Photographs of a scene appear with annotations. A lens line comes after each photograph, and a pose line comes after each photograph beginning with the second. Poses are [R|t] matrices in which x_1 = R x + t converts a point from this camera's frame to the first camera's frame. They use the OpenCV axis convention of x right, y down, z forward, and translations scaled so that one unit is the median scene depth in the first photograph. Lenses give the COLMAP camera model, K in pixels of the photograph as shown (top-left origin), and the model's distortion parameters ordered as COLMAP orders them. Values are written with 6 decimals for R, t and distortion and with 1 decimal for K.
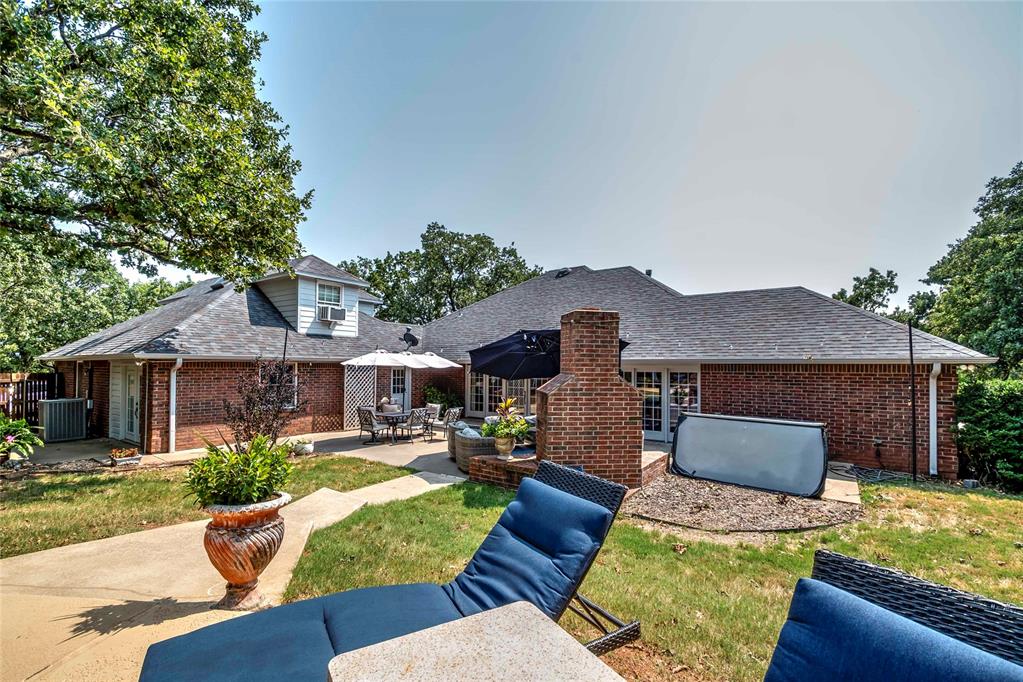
lens RADIAL K [[450.4, 0, 507.7], [0, 450.4, 361.0], [0, 0, 1]] dist [0.002140, -0.000610]
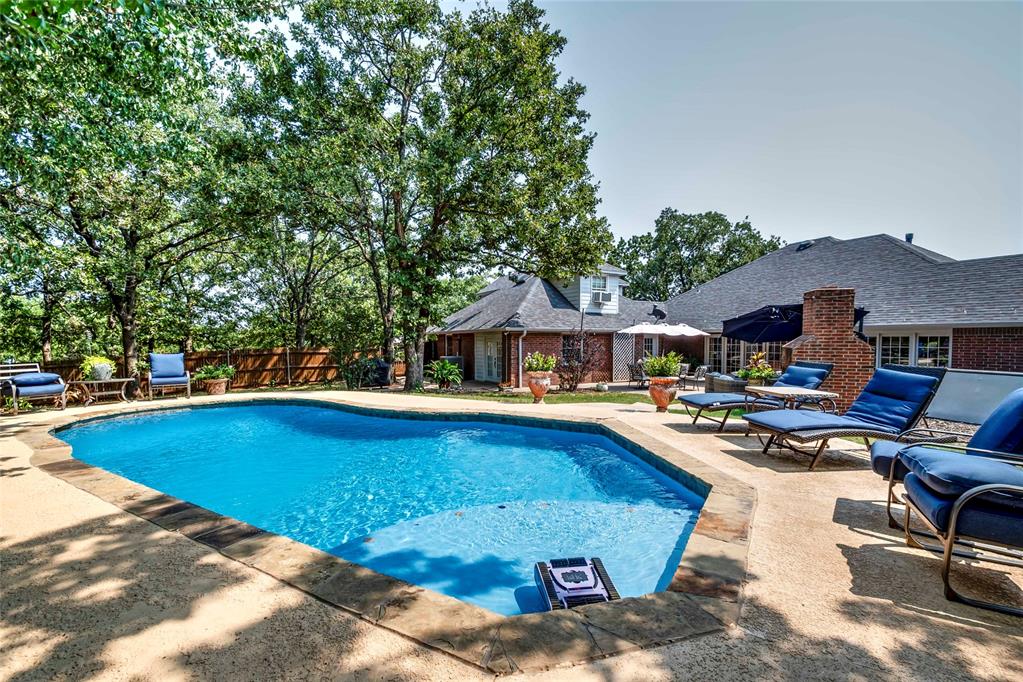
lens RADIAL K [[450.4, 0, 507.7], [0, 450.4, 361.0], [0, 0, 1]] dist [0.002140, -0.000610]
pose [[0.899229, 0.013327, -0.437276, -0.055135], [0.010888, 0.998545, 0.052823, 0.014451], [0.437344, -0.052261, 0.897775, -0.394457]]
